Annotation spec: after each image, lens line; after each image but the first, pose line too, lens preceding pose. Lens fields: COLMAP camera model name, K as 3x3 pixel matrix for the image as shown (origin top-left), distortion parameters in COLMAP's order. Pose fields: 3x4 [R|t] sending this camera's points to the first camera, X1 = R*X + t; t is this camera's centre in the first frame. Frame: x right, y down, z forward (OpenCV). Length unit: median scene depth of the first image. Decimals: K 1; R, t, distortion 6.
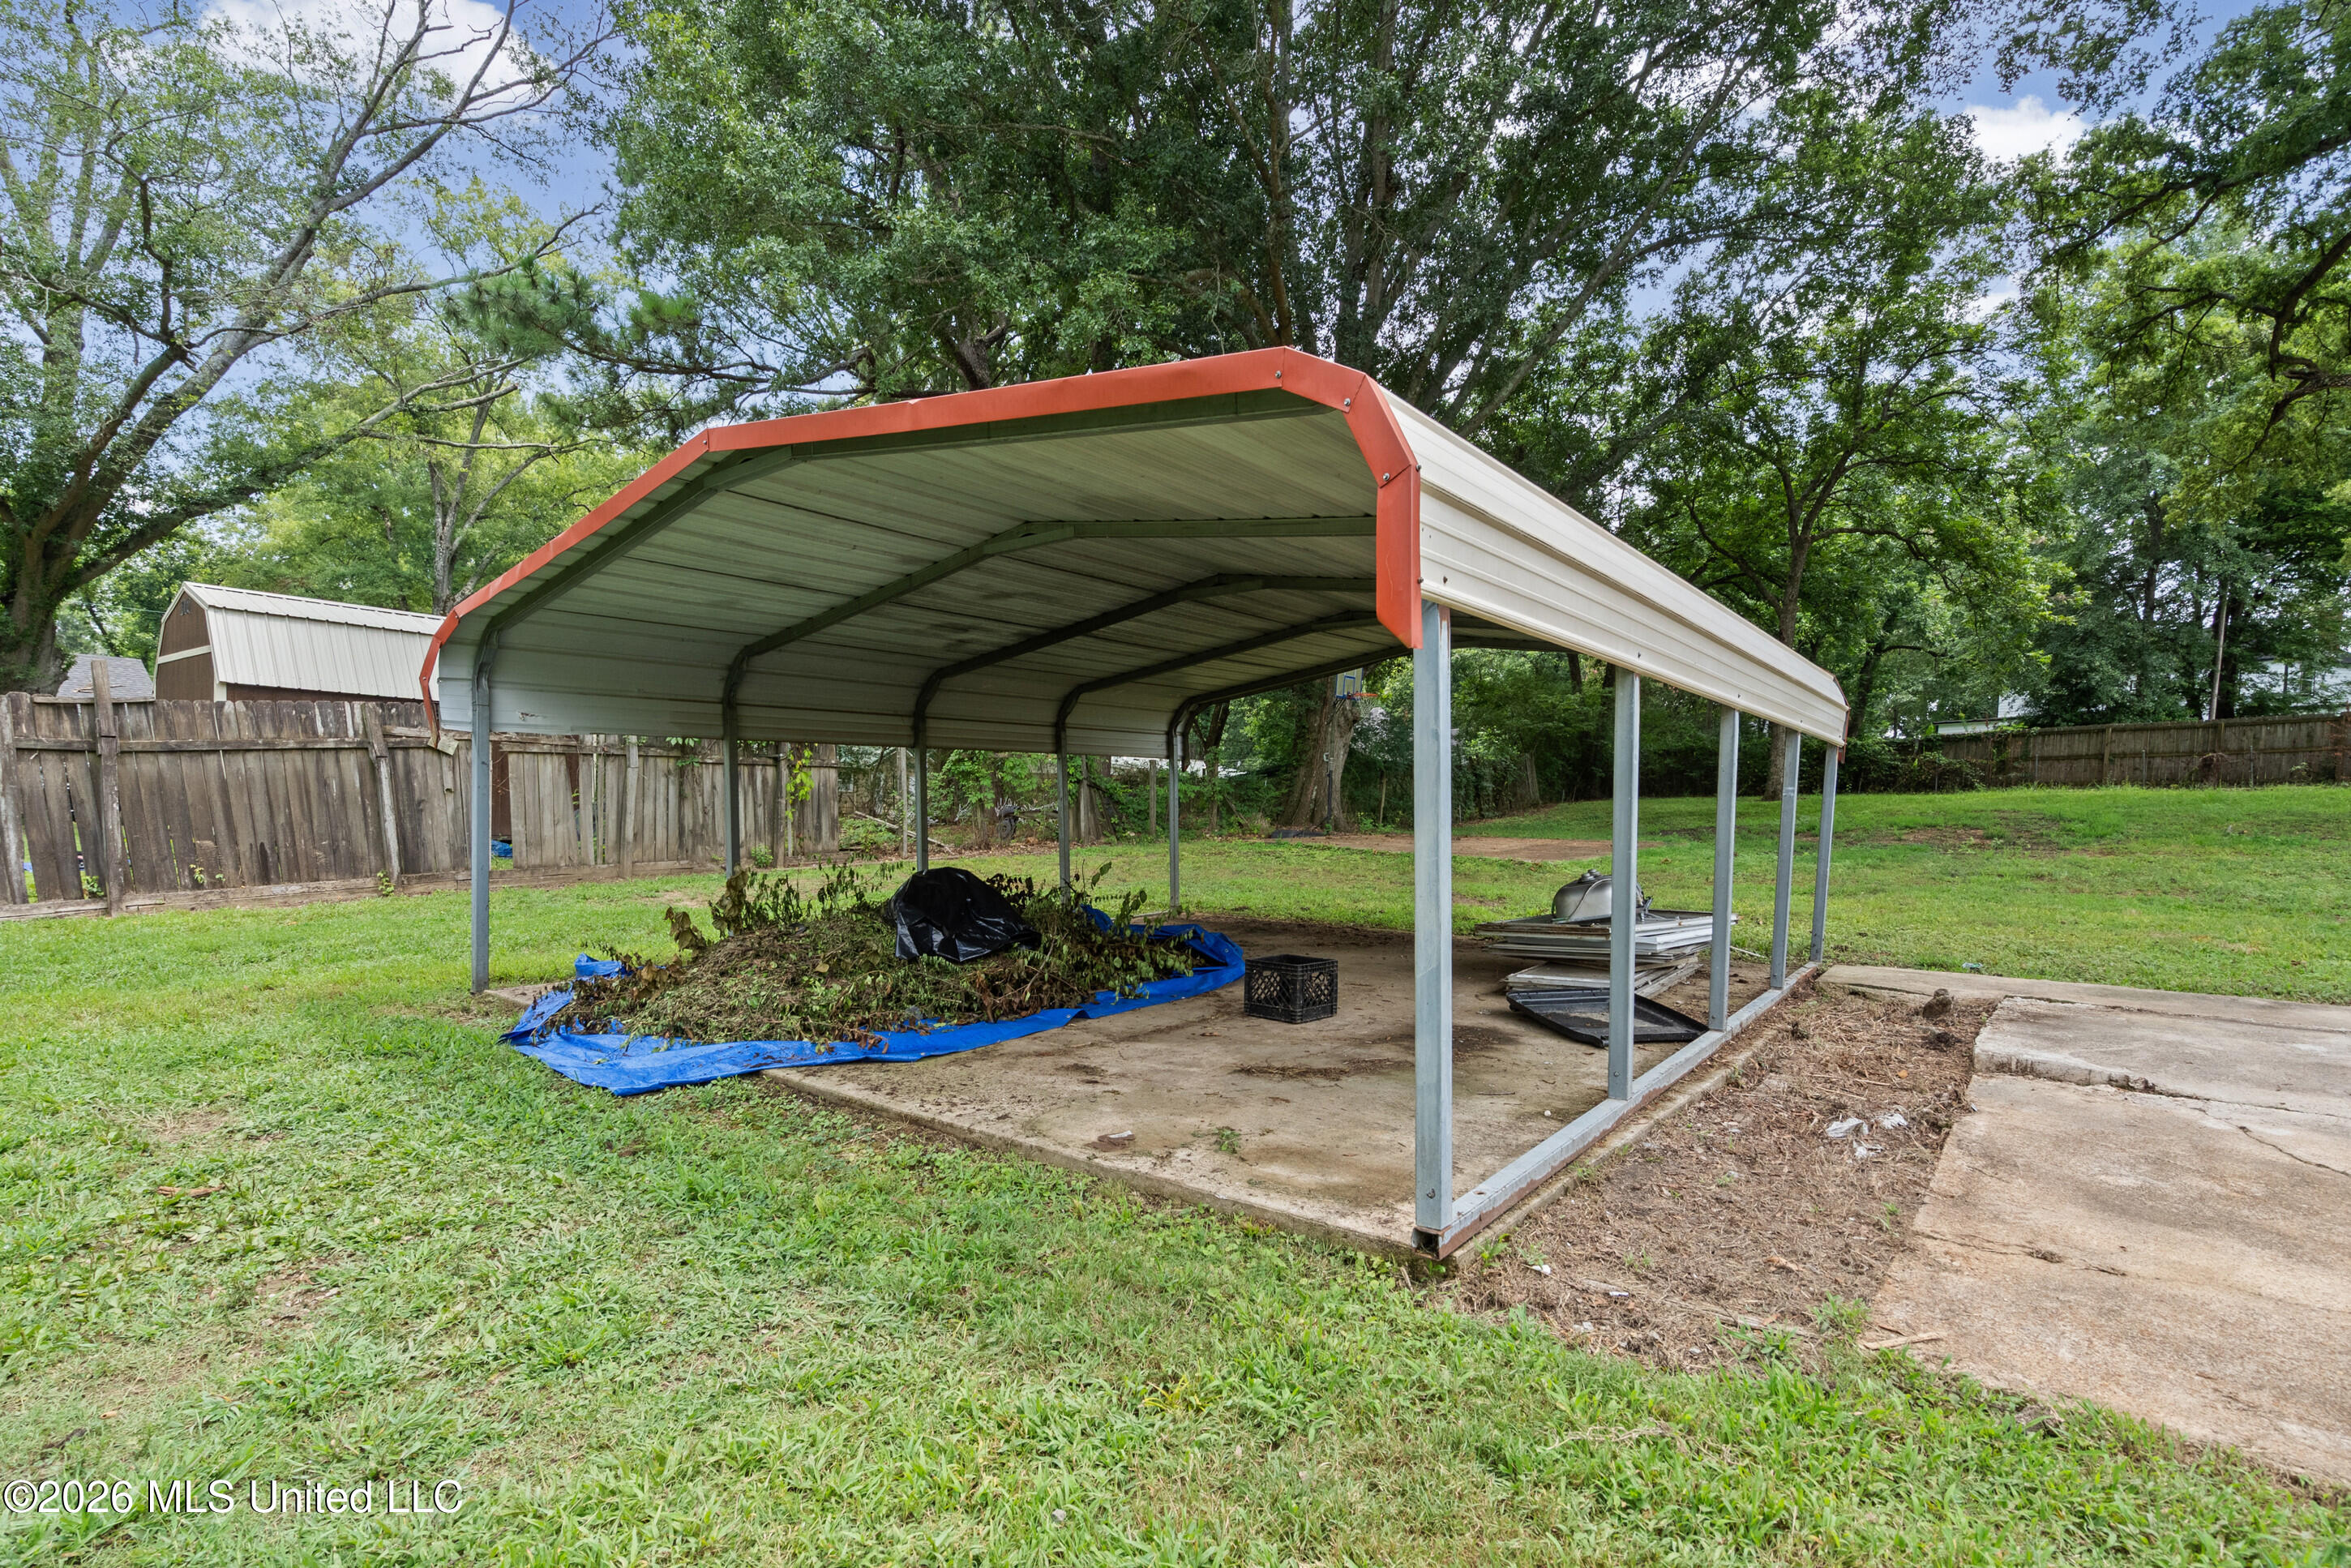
lens RADIAL K [[1076.8, 0, 1094.8], [0, 1076.8, 850.9], [0, 0, 1]] dist [-0.002761, 0.001781]
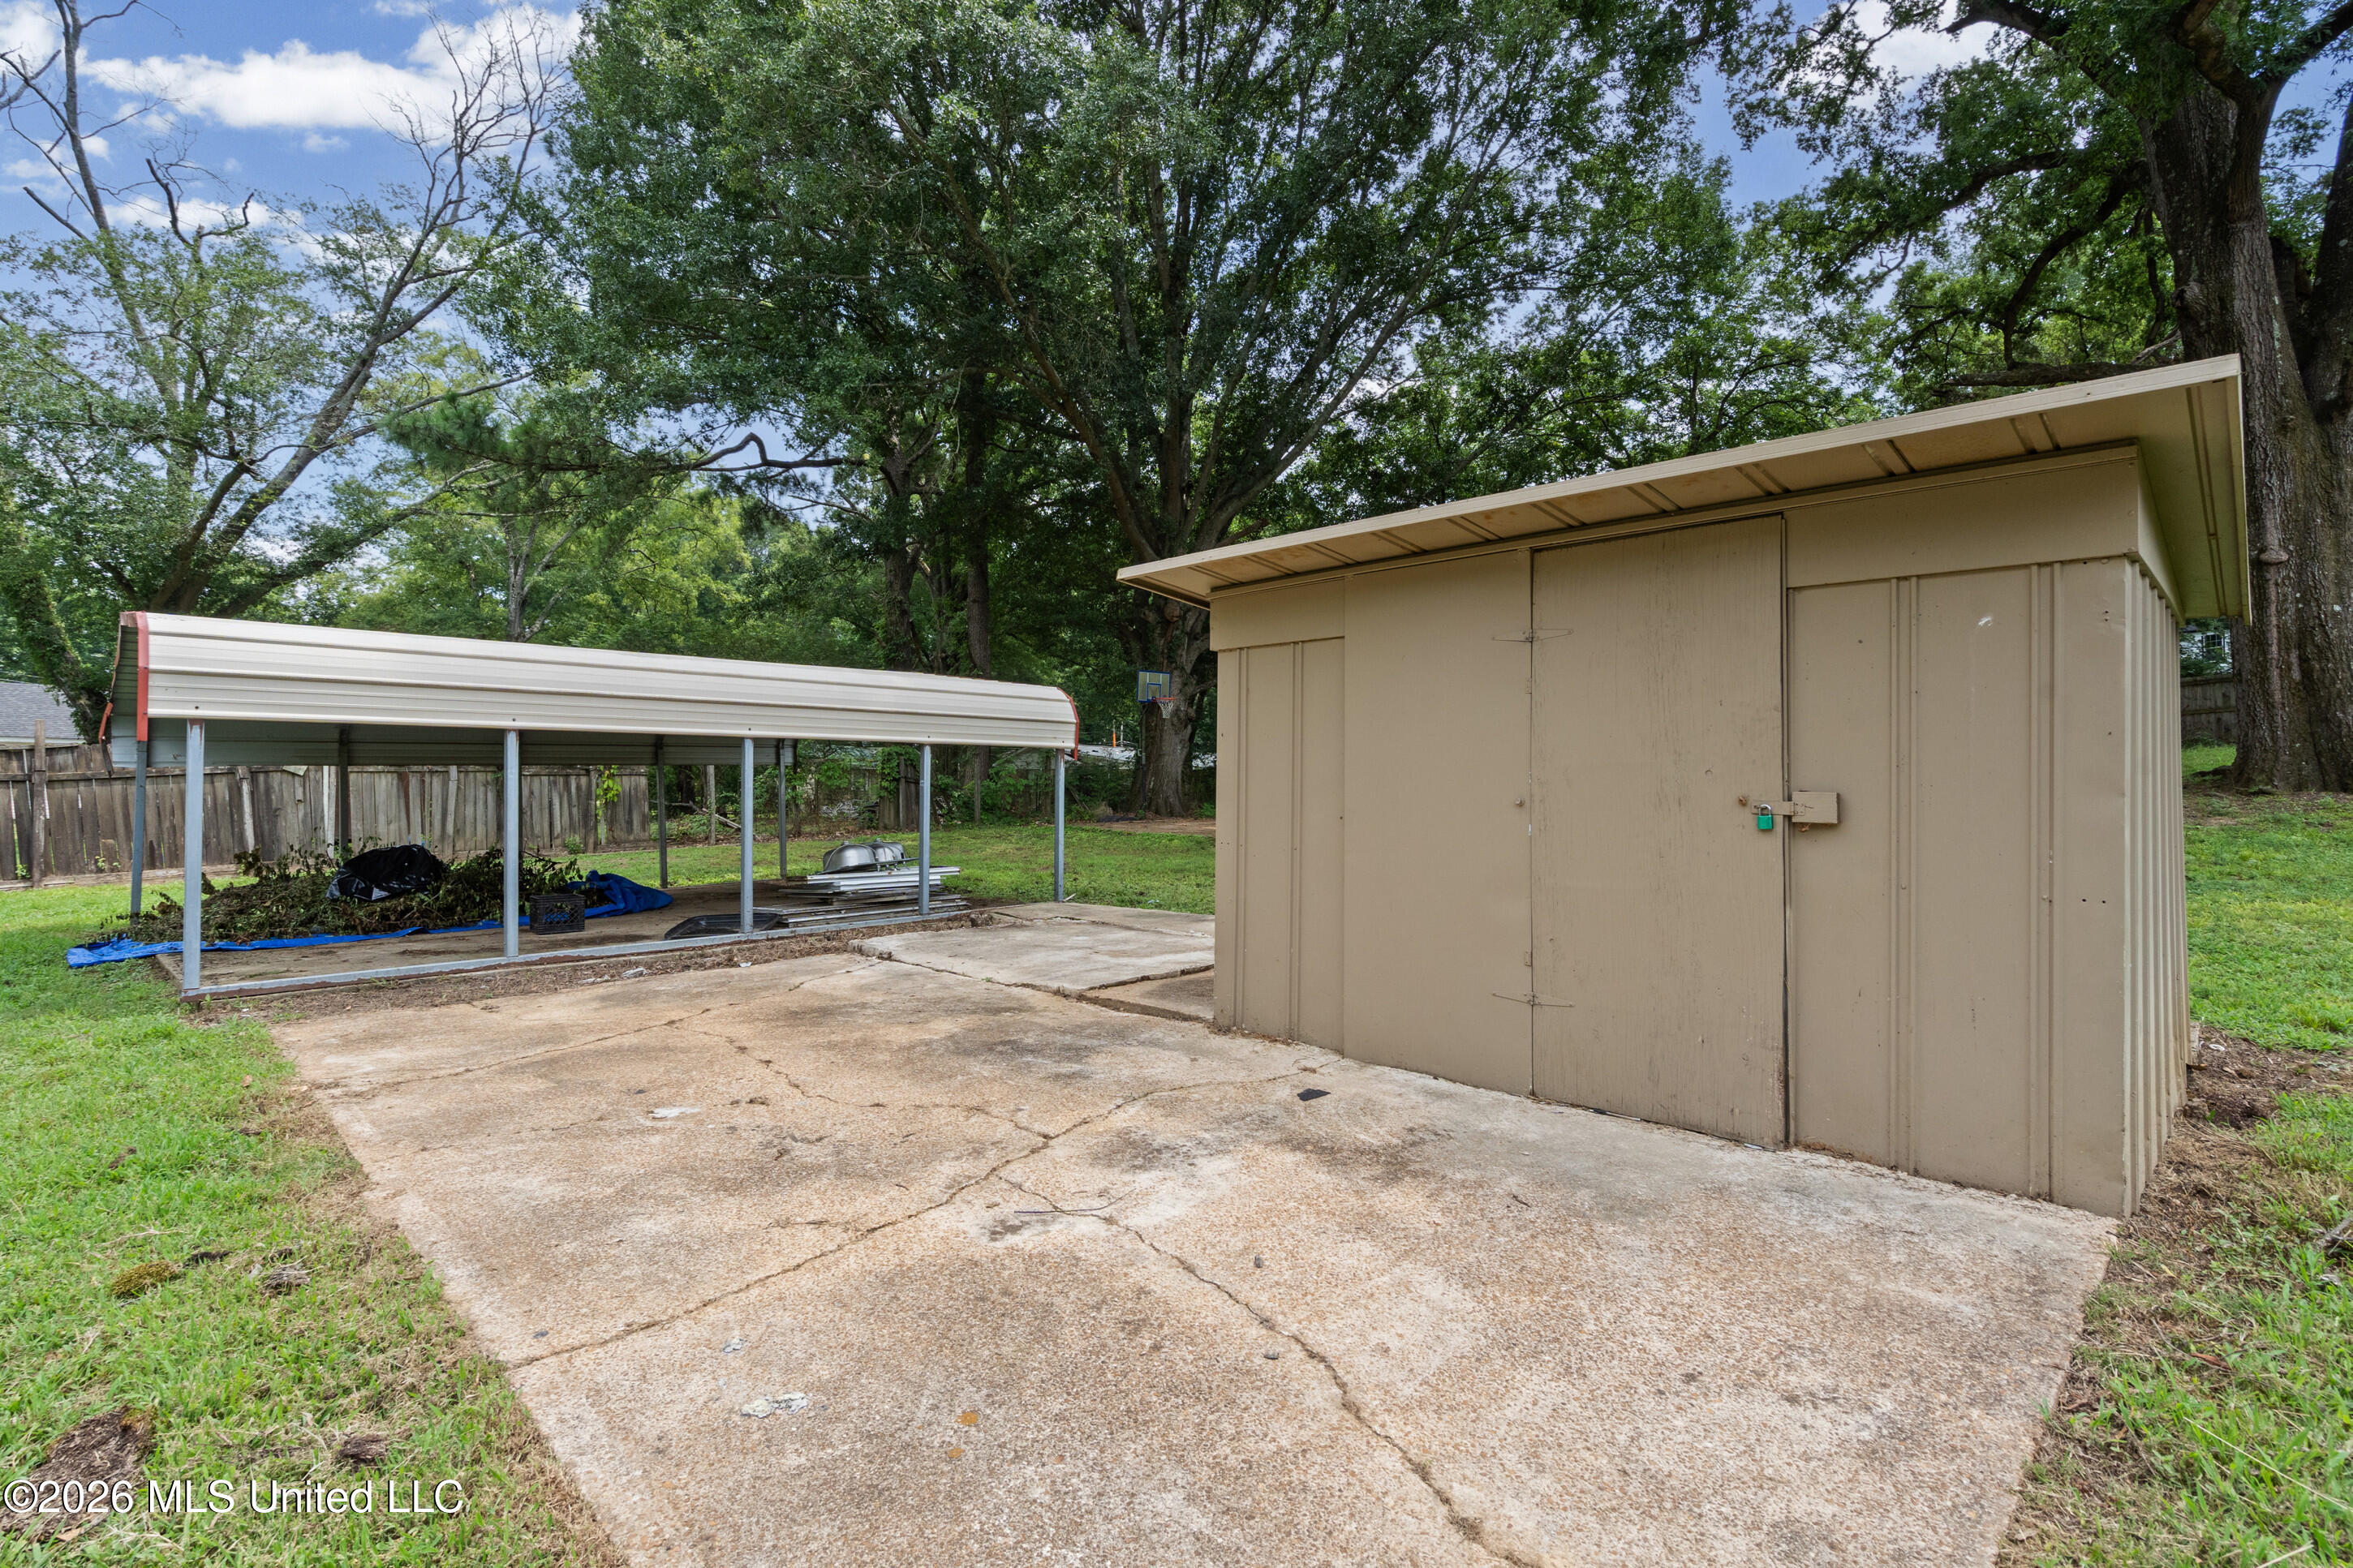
lens RADIAL K [[1077.5, 0, 1186.6], [0, 1077.5, 780.1], [0, 0, 1]] dist [-0.002761, 0.001781]
pose [[0.995203, -0.024750, -0.094654, 0.358713], [0.019412, 0.998191, -0.056906, 0.009758], [0.095891, 0.054796, 0.993882, -0.148544]]
